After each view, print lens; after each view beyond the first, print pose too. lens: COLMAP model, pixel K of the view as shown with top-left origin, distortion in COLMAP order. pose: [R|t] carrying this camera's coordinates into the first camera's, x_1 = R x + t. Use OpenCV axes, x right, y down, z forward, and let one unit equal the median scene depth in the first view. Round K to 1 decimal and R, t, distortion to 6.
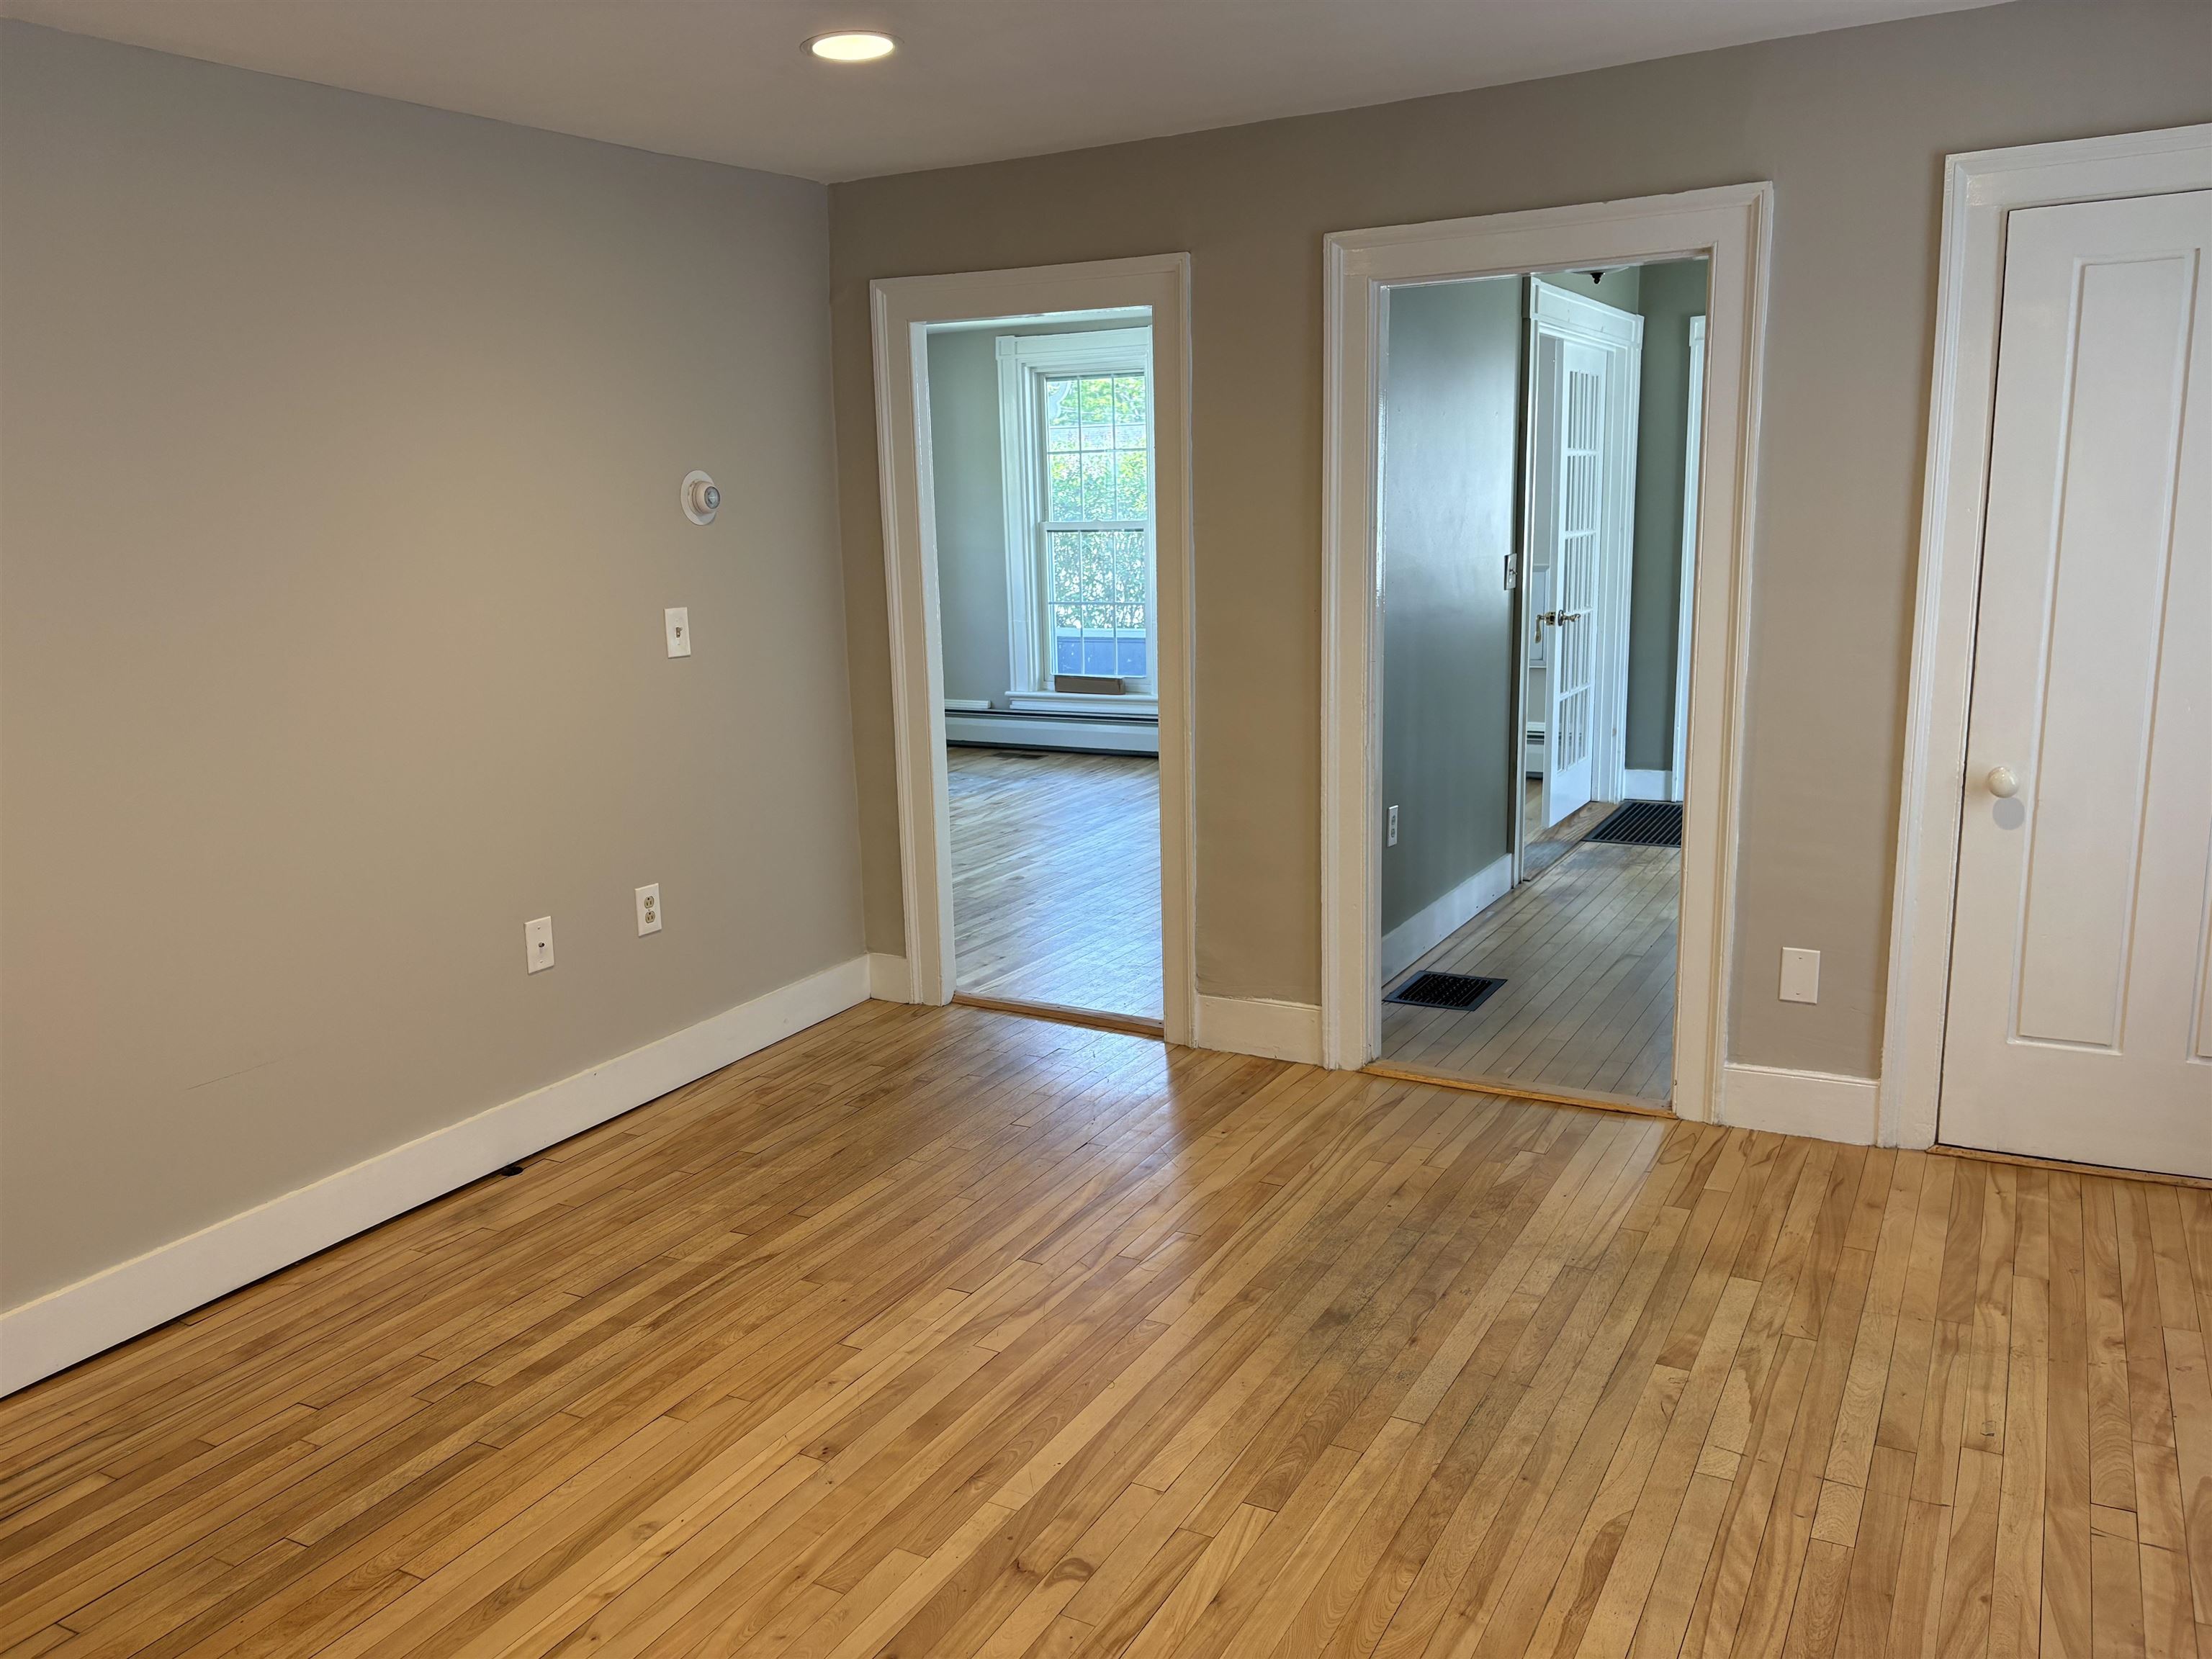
lens RADIAL K [[1676.2, 0, 1108.9], [0, 1676.2, 843.1], [0, 0, 1]] dist [0.008447, -0.012702]
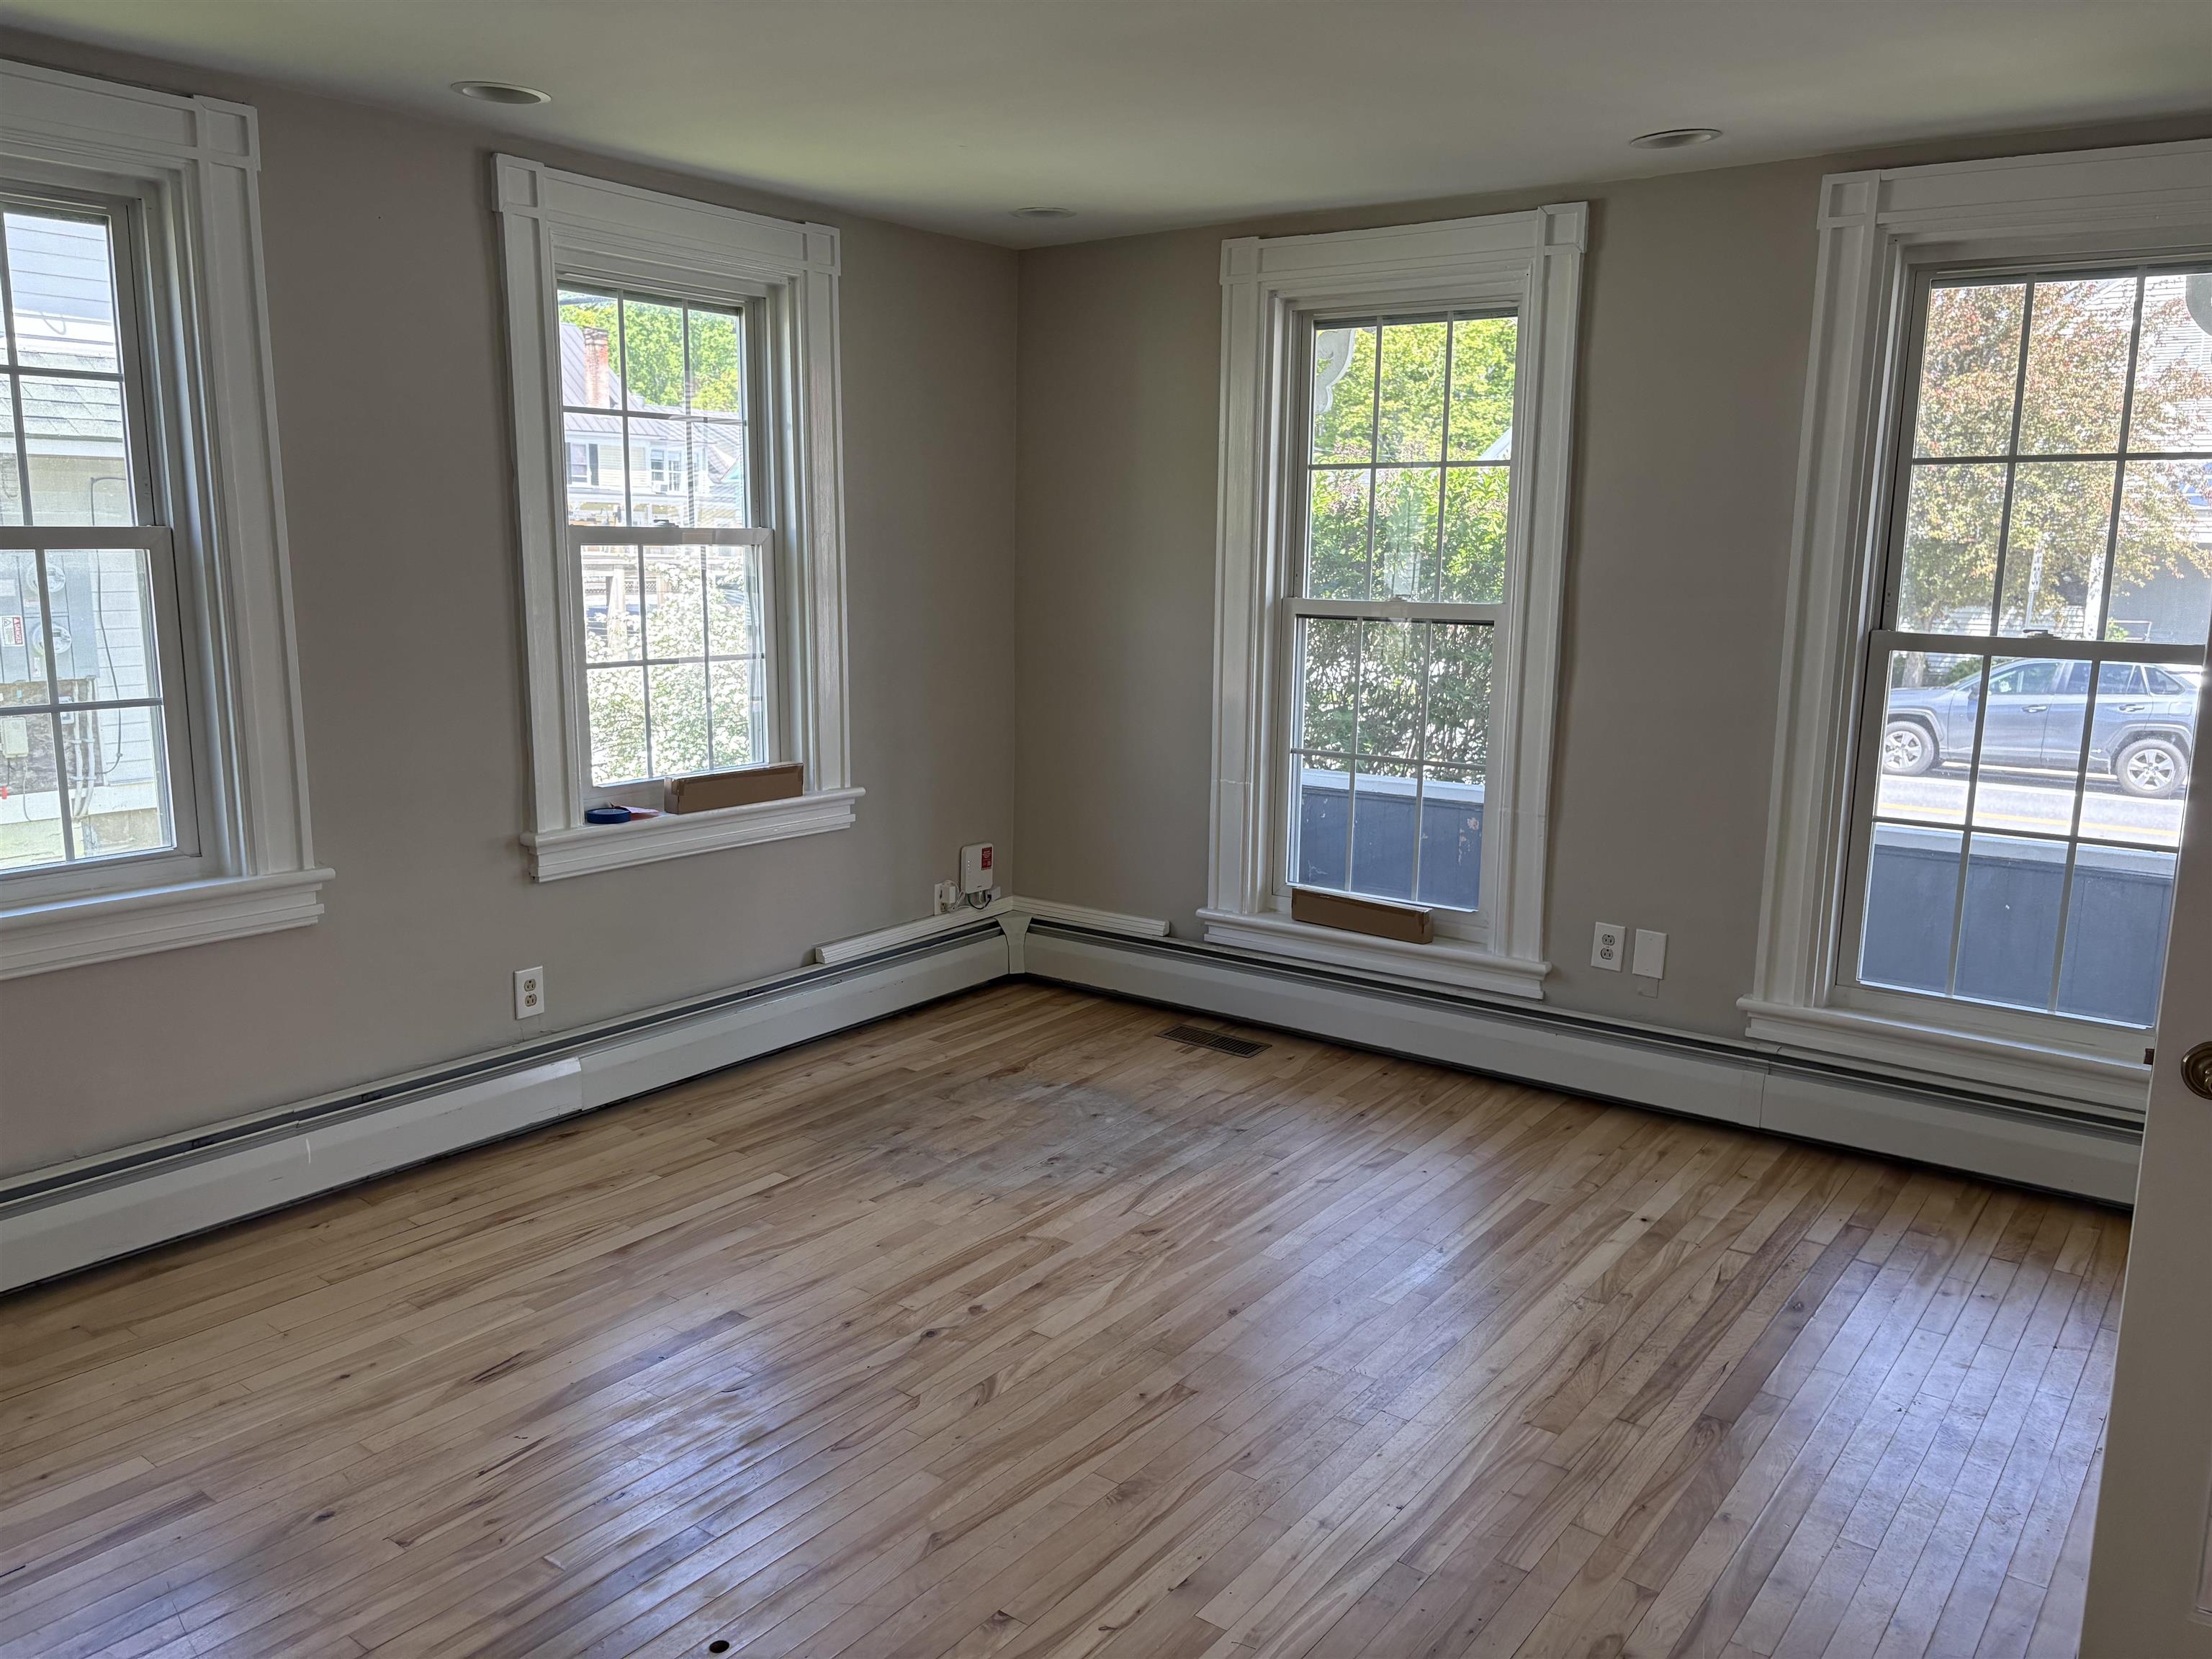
lens RADIAL K [[1676.2, 0, 1096.9], [0, 1676.2, 827.6], [0, 0, 1]] dist [0.008447, -0.012702]
pose [[0.986938, 0.064781, -0.147505, -0.016894], [-0.068969, 0.997343, -0.023452, -0.102454], [0.145594, 0.033319, 0.988783, 0.475021]]
